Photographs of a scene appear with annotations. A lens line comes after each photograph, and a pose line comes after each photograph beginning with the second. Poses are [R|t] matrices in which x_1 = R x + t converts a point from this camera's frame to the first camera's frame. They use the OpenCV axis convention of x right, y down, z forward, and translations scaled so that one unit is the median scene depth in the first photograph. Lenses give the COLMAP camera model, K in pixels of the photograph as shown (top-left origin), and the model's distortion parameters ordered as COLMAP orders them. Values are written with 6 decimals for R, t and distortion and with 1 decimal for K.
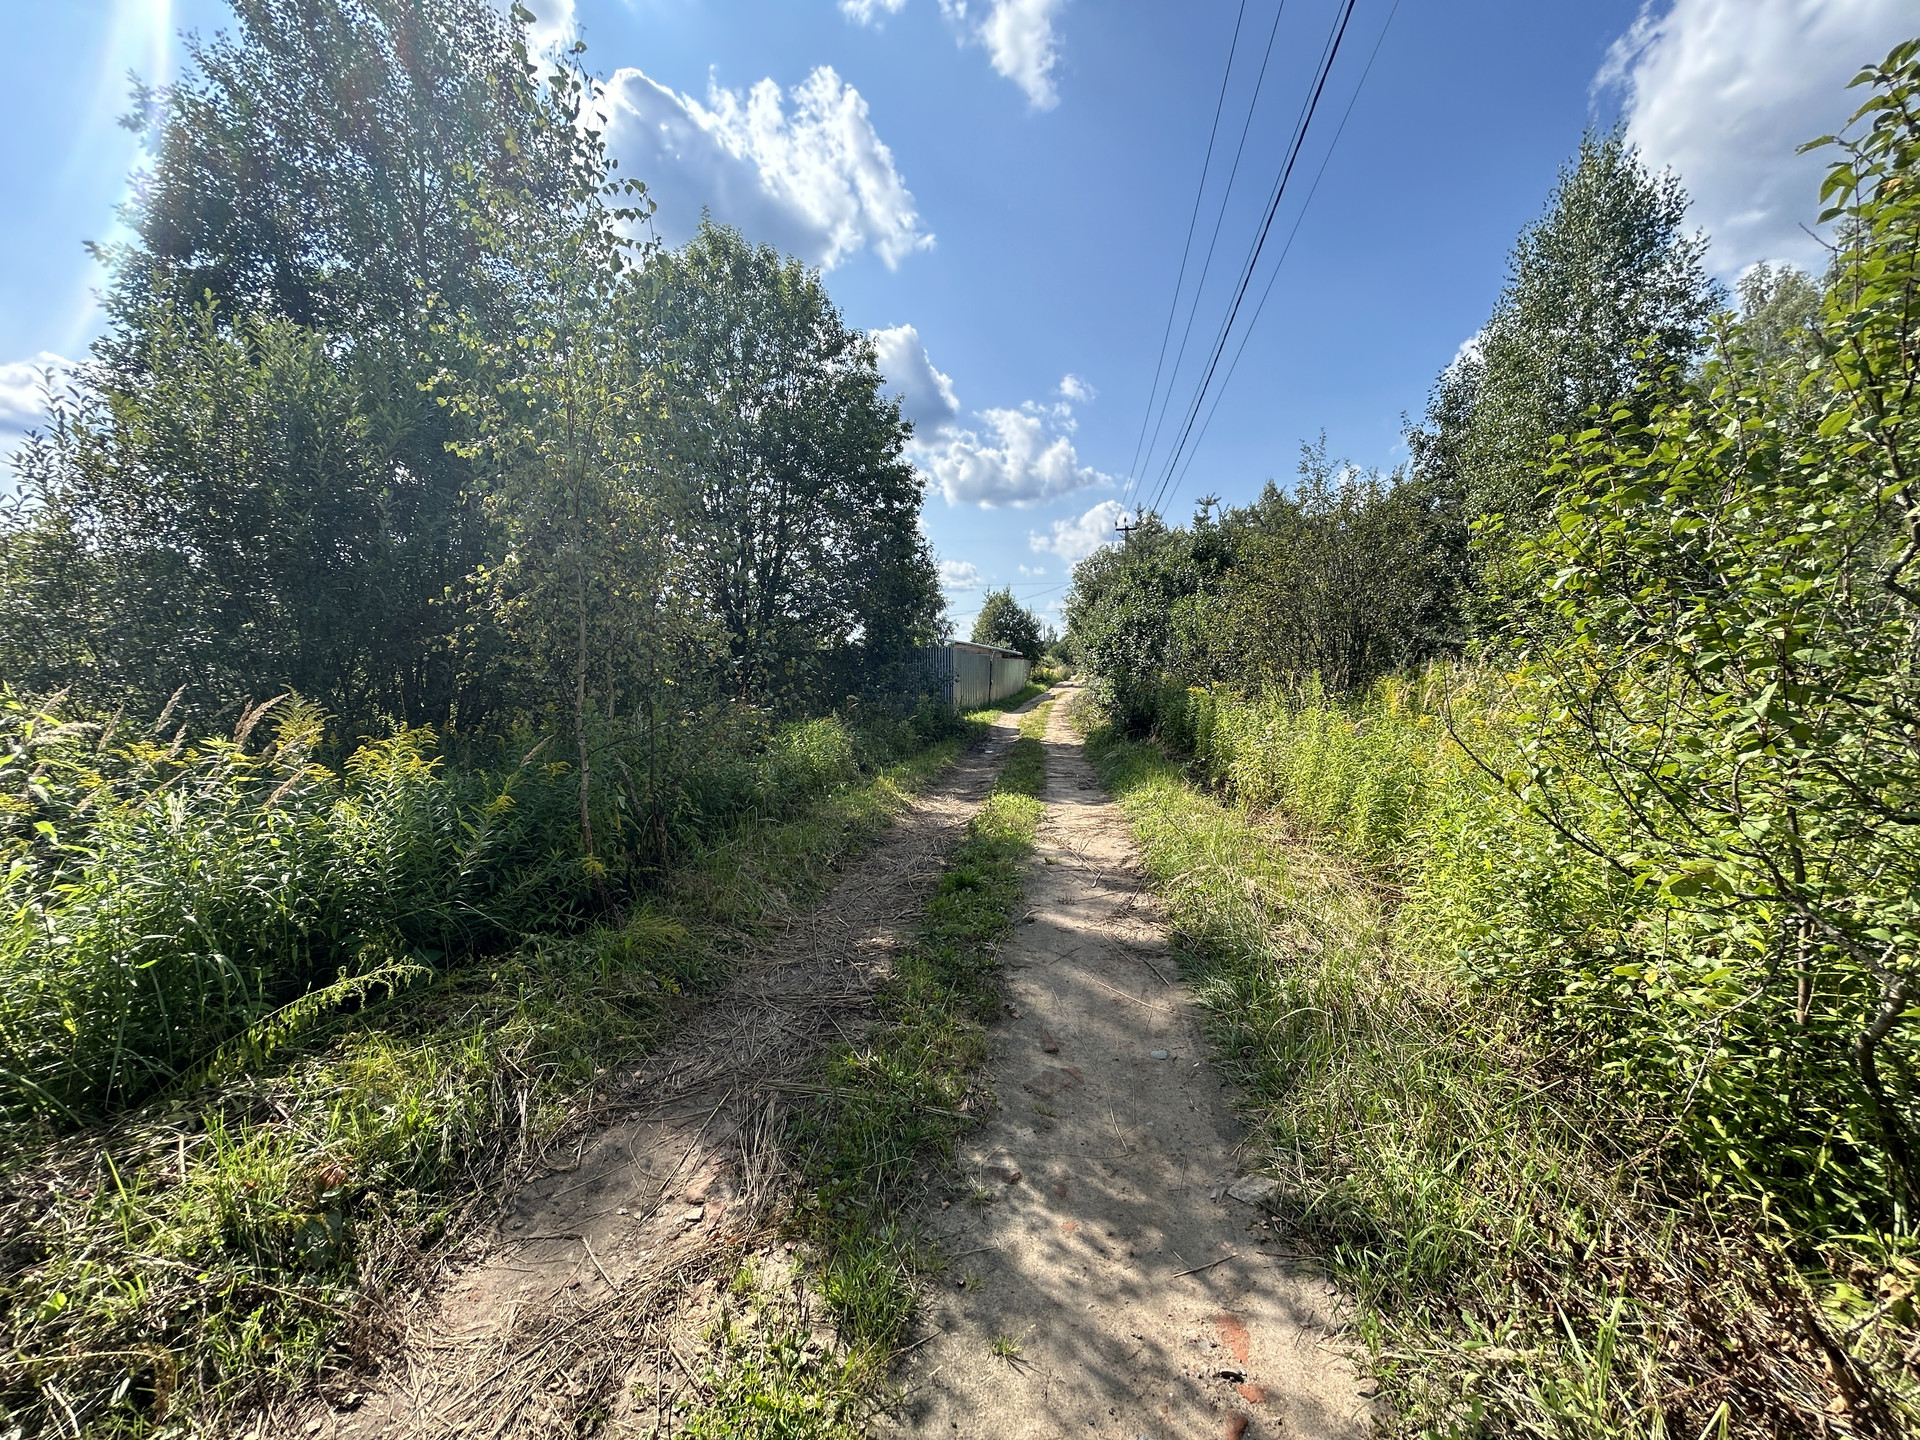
lens RADIAL K [[772.4, 0, 952.5], [0, 772.4, 717.5], [0, 0, 1]] dist [0.004203, -0.000463]
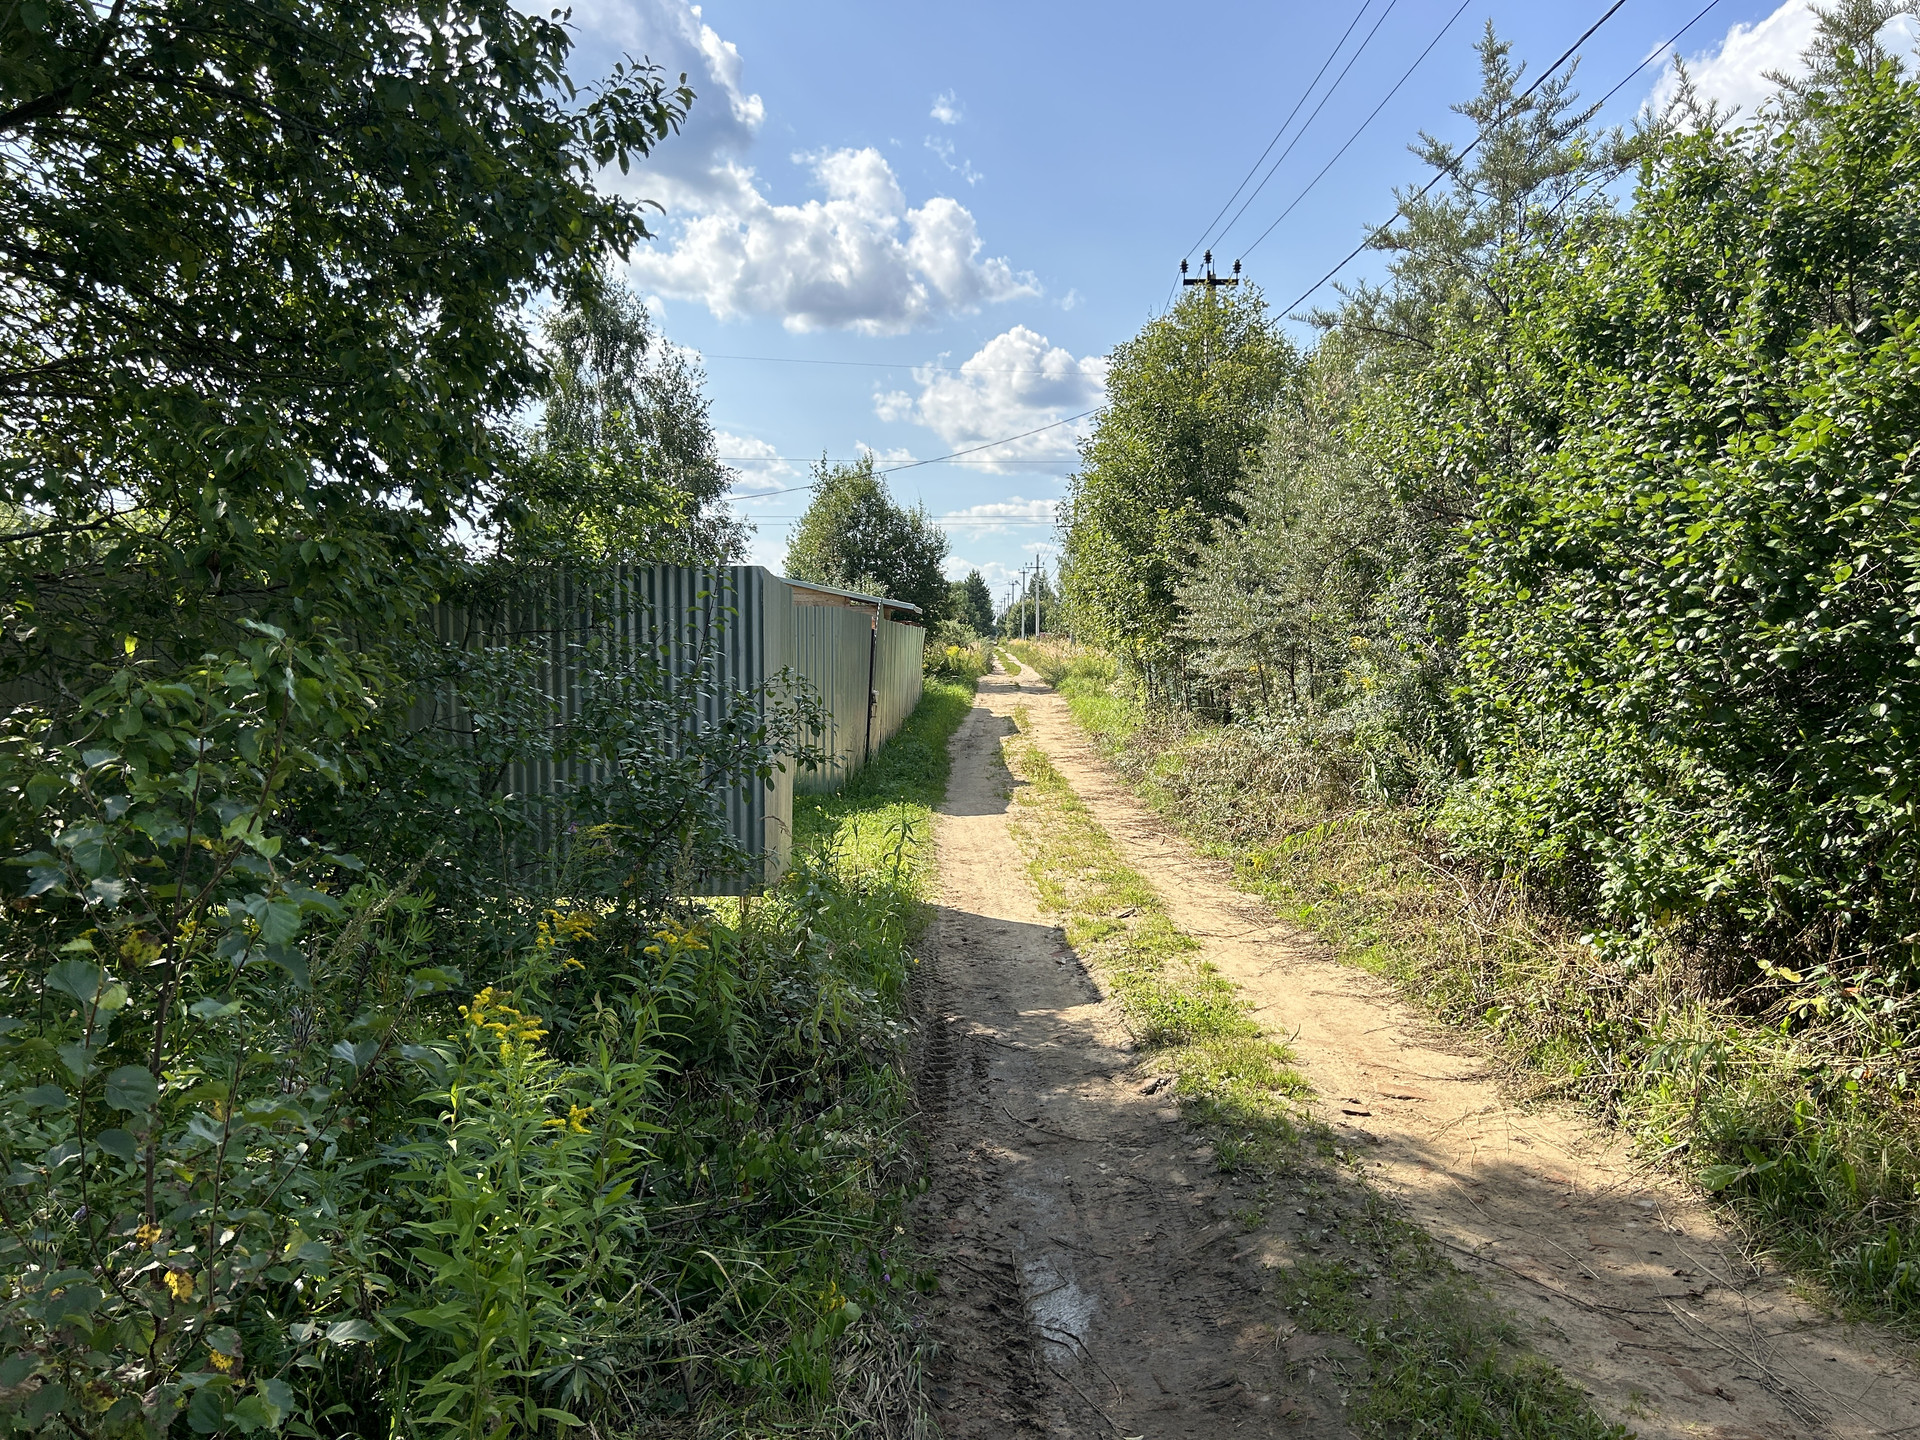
lens RADIAL K [[1441.6, 0, 942.9], [0, 1441.6, 749.8], [0, 0, 1]] dist [0.078431, -0.085114]
pose [[0.989643, 0.002938, 0.143520, -0.017572], [-0.004623, 0.999924, 0.011405, -0.079463], [-0.143475, -0.011950, 0.989582, 1.052791]]
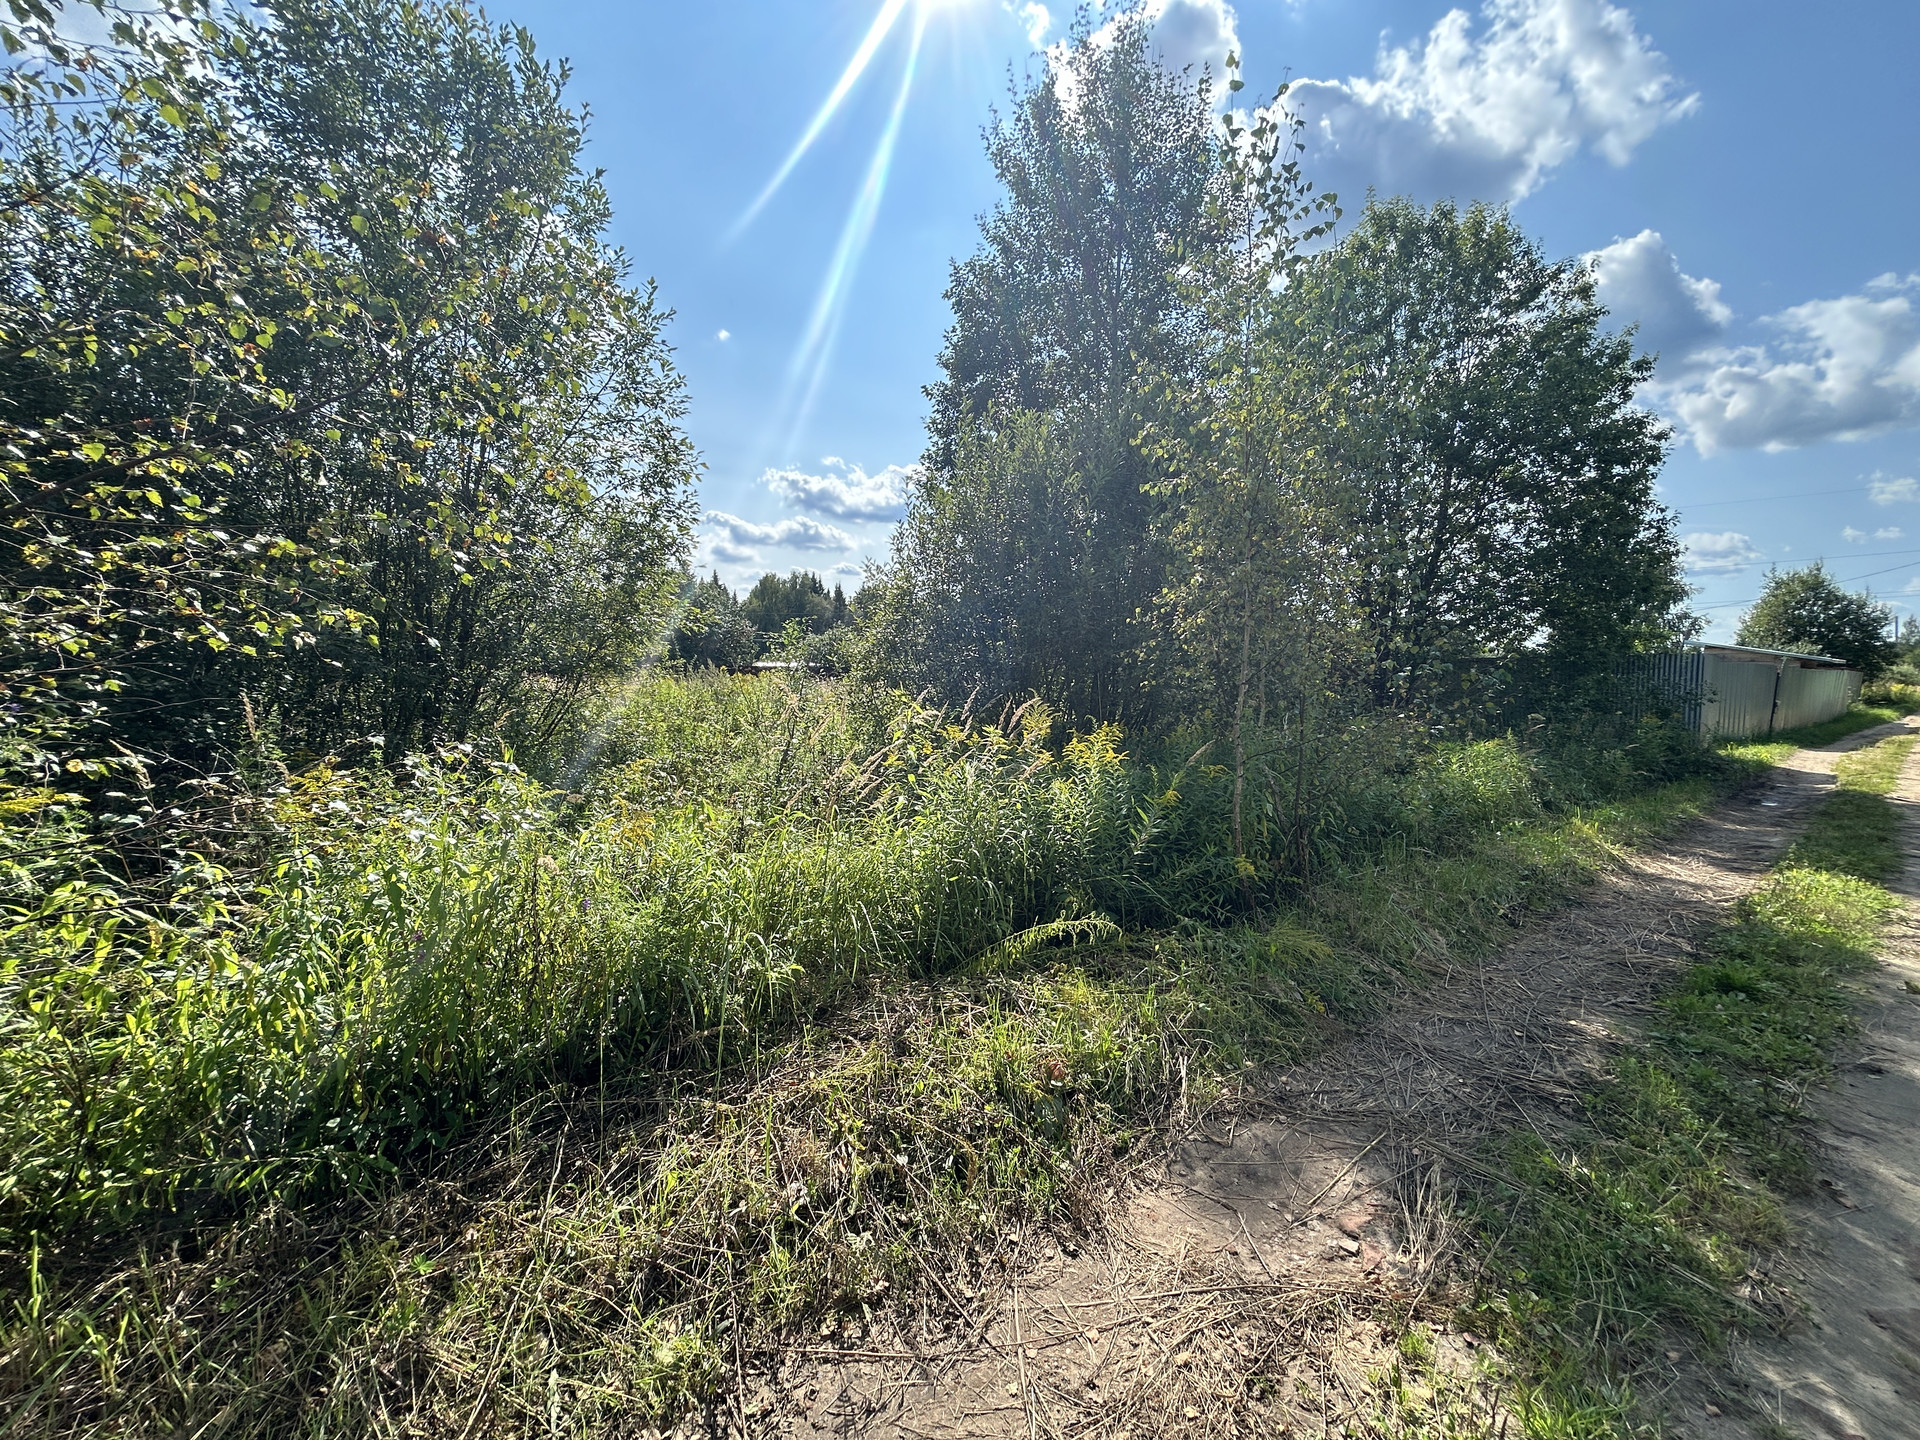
lens RADIAL K [[772.4, 0, 958.3], [0, 772.4, 716.1], [0, 0, 1]] dist [0.004203, -0.000463]
pose [[0.726200, 0.049257, -0.685716, -0.012366], [-0.057424, 0.998290, 0.010896, -0.000629], [0.685081, 0.031464, 0.727787, -0.013552]]
